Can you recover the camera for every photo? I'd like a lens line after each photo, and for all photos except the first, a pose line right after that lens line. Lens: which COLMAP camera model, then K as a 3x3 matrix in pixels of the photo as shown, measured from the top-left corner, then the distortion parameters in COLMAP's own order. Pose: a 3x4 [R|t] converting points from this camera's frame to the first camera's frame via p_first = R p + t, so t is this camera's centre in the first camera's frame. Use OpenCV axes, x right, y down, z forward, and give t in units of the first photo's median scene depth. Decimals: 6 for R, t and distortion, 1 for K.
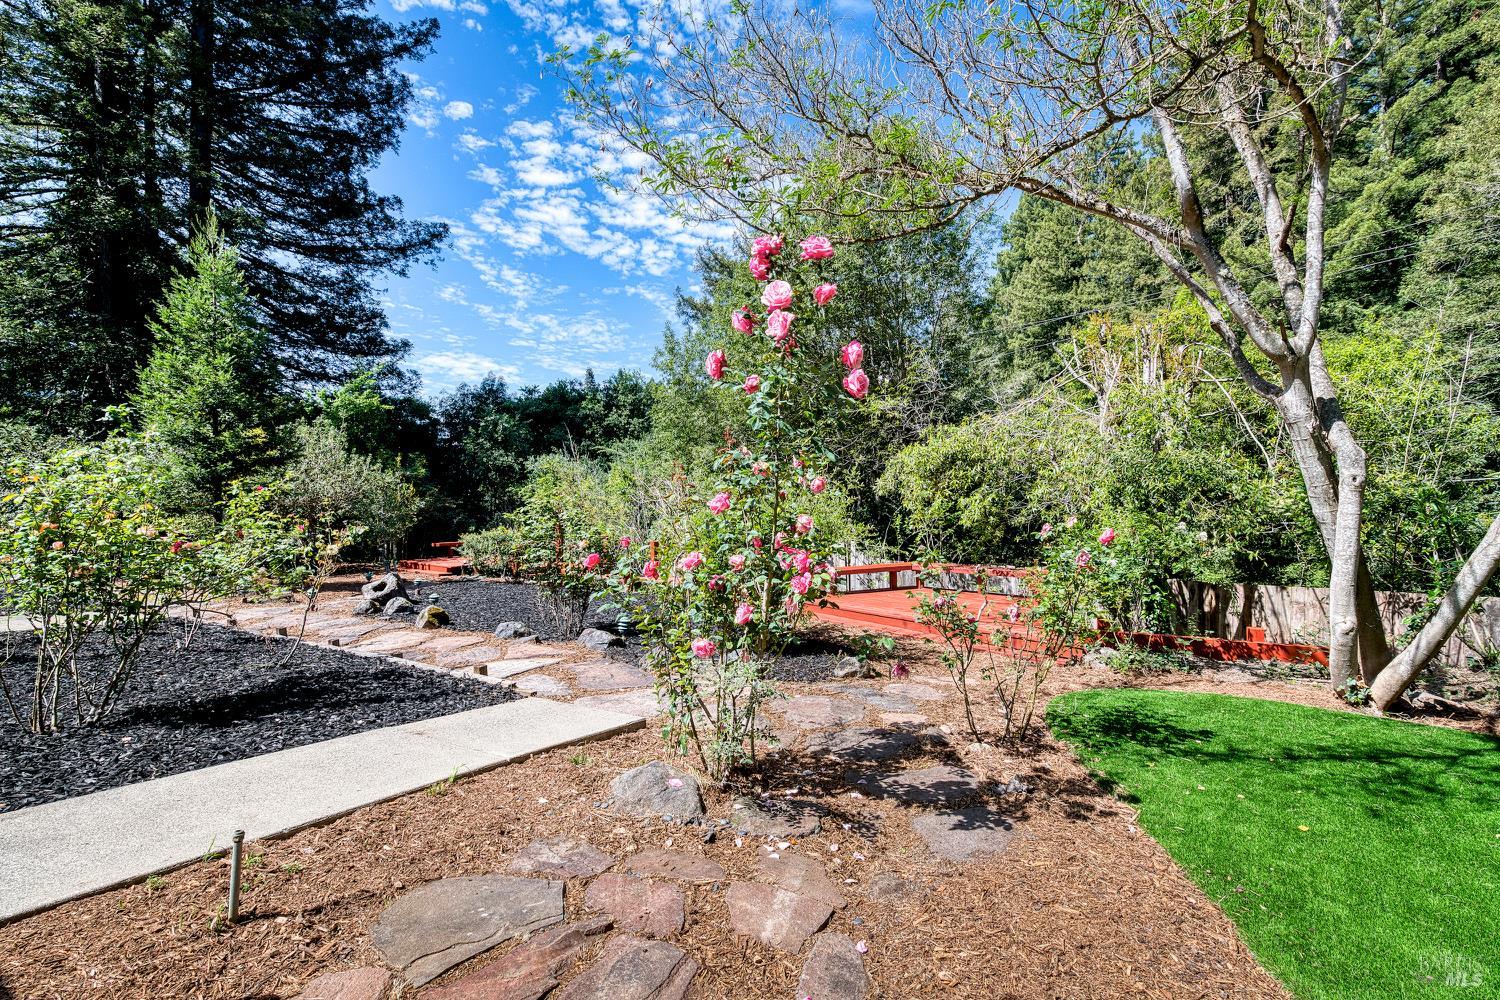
lens RADIAL K [[675.3, 0, 750.0], [0, 675.3, 500.0], [0, 0, 1]] dist [0.011927, -0.012717]
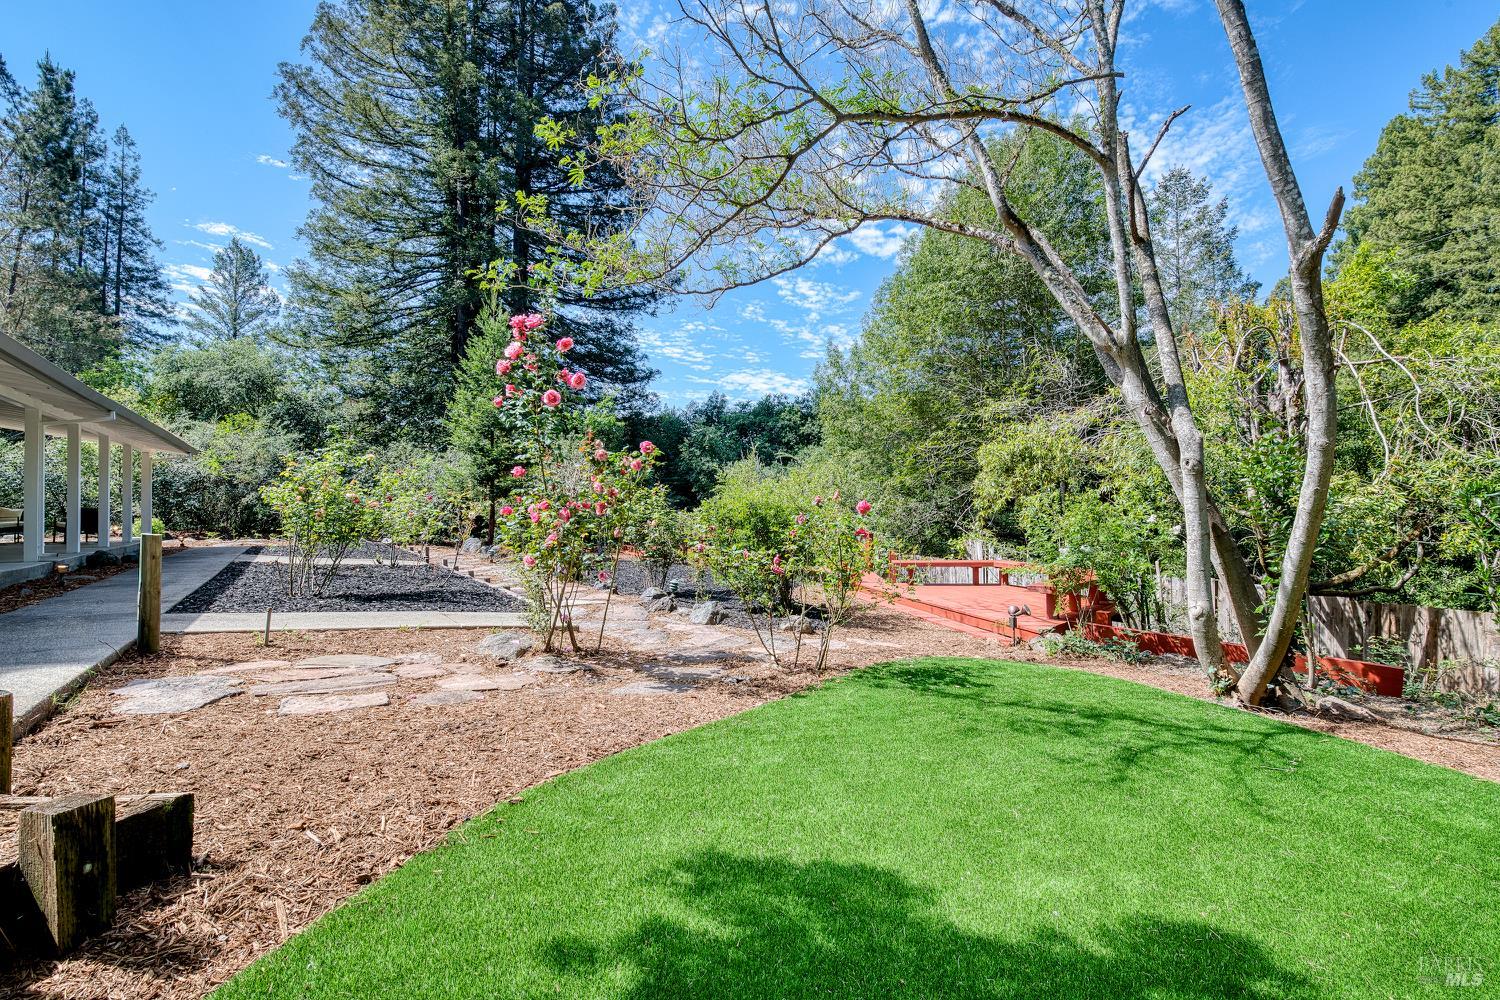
lens RADIAL K [[675.3, 0, 750.0], [0, 675.3, 500.0], [0, 0, 1]] dist [0.011927, -0.012717]
pose [[0.914361, 0.016134, -0.404579, 0.203206], [-0.022585, 0.999682, -0.011178, 0.014601], [0.404270, 0.019358, 0.914435, -0.054089]]
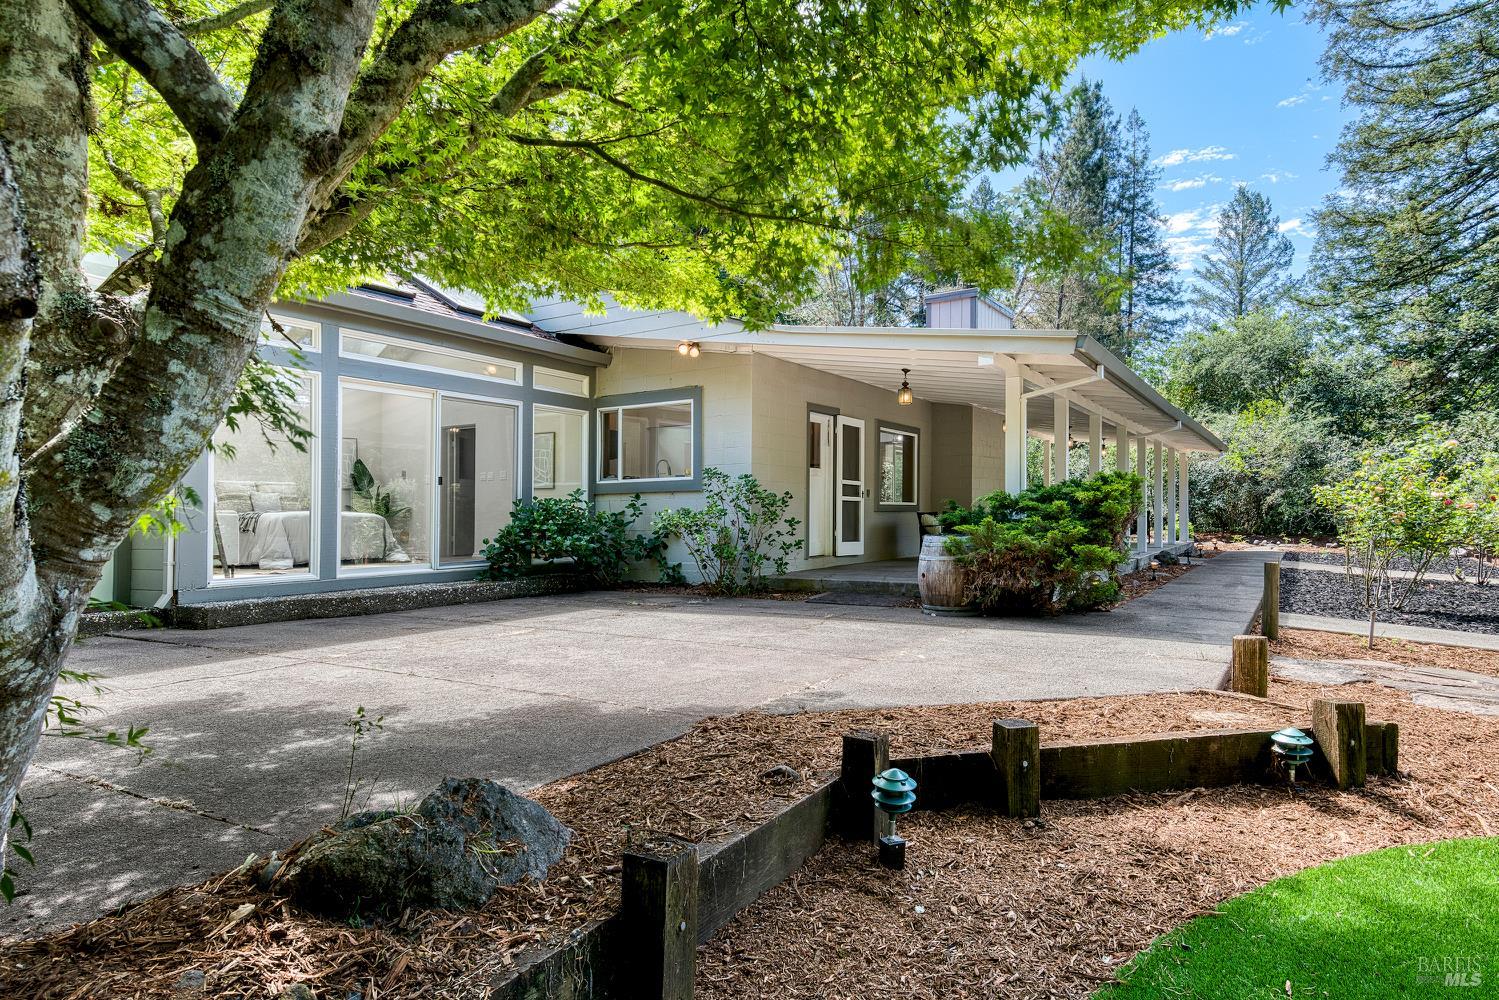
lens RADIAL K [[901.4, 0, 751.3], [0, 901.4, 531.6], [0, 0, 1]] dist [0.031974, -0.001659]
pose [[0.023369, 0.042454, -0.998825, 0.275575], [0.004001, 0.999086, 0.042559, 0.009870], [0.999719, -0.004991, 0.023178, -0.138300]]
